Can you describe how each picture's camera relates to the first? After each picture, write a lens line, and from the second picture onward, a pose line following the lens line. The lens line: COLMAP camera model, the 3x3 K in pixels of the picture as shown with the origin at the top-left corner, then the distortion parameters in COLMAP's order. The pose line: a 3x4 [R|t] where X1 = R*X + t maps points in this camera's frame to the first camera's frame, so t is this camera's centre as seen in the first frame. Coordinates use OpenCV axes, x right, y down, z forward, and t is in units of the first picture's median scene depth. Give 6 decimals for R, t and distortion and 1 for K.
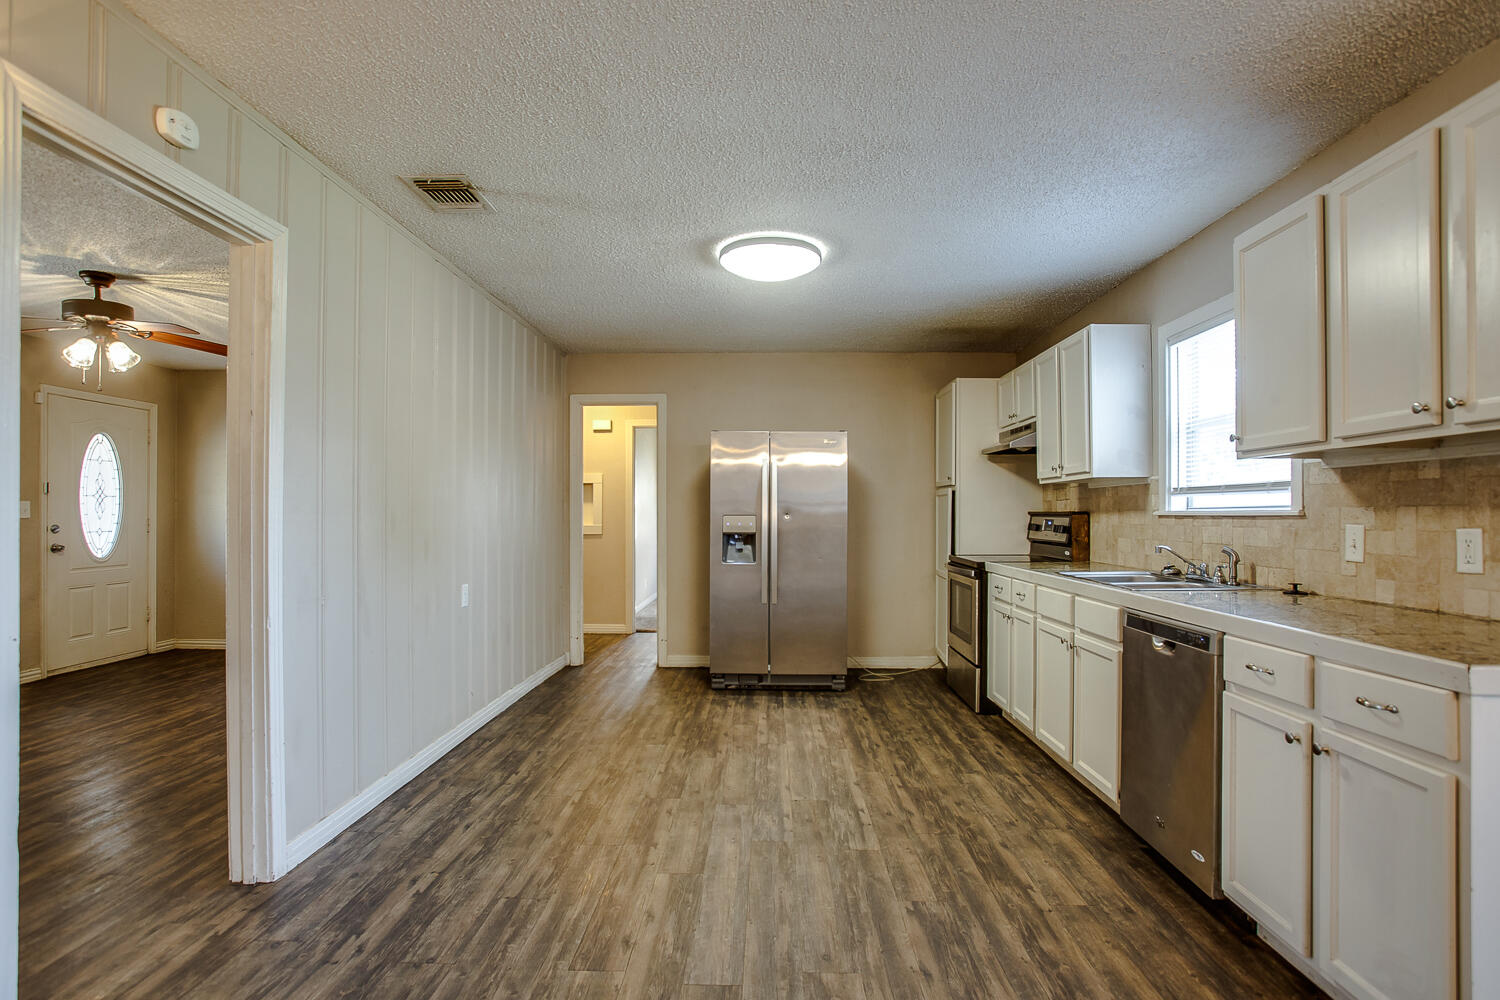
lens RADIAL K [[767.6, 0, 750.0], [0, 767.6, 500.0], [0, 0, 1]] dist [-0.070733, 0.036496]
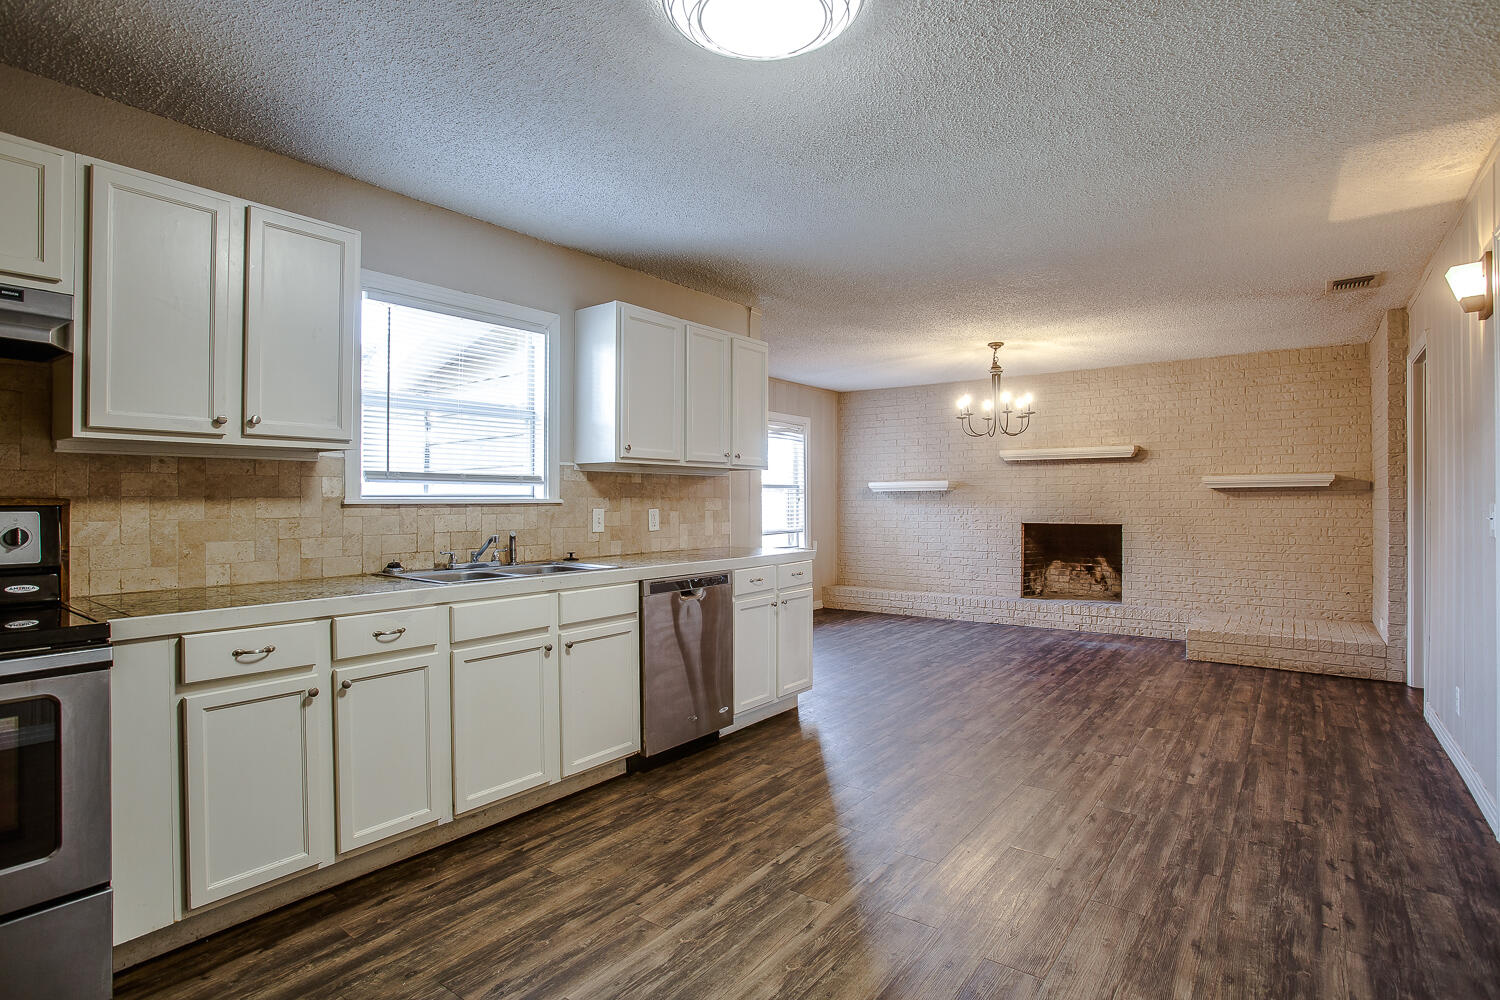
lens RADIAL K [[767.6, 0, 750.0], [0, 767.6, 500.0], [0, 0, 1]] dist [-0.070733, 0.036496]
pose [[-0.814151, 0.001831, 0.580650, -0.341811], [-0.008139, 0.999861, -0.014565, 0.031615], [-0.580596, -0.016584, -0.814023, 1.887962]]
